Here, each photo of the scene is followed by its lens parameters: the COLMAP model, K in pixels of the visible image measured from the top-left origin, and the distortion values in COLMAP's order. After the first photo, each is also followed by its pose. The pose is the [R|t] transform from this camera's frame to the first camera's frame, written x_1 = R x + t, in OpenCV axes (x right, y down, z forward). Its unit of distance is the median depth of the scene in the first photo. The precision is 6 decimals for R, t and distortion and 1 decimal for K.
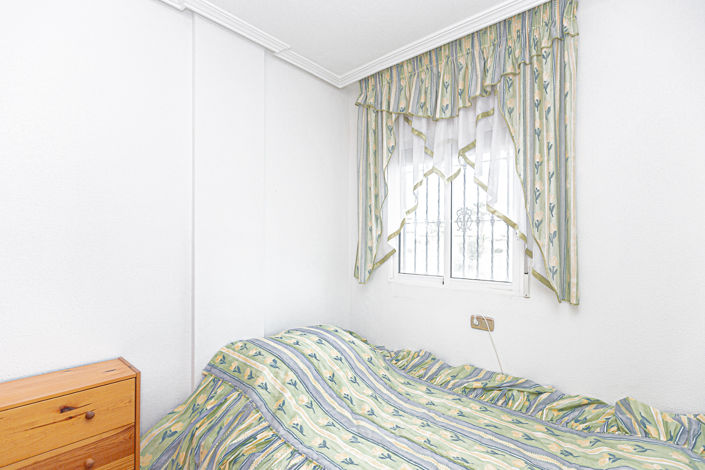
lens RADIAL K [[322.2, 0, 352.8], [0, 322.2, 240.0], [0, 0, 1]] dist [-0.002042, 0.000533]
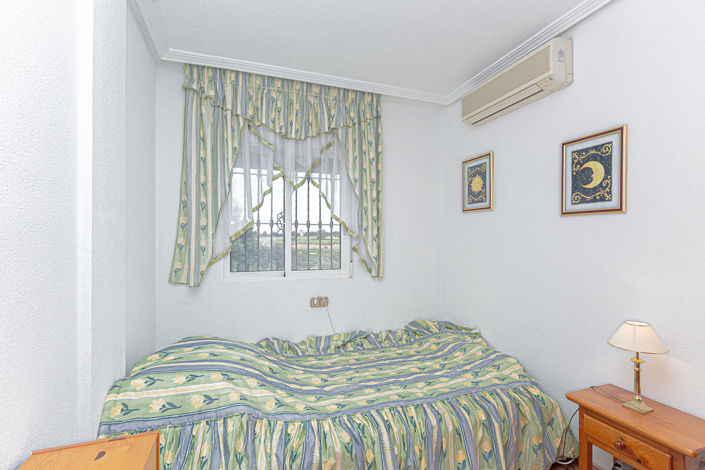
lens RADIAL K [[322.2, 0, 351.0], [0, 322.2, 234.9], [0, 0, 1]] dist [-0.002042, 0.000533]
pose [[0.544700, 0.007714, 0.838596, -0.691949], [0.000644, 0.999954, -0.009616, -0.004810], [-0.838631, 0.005778, 0.544669, 0.181158]]
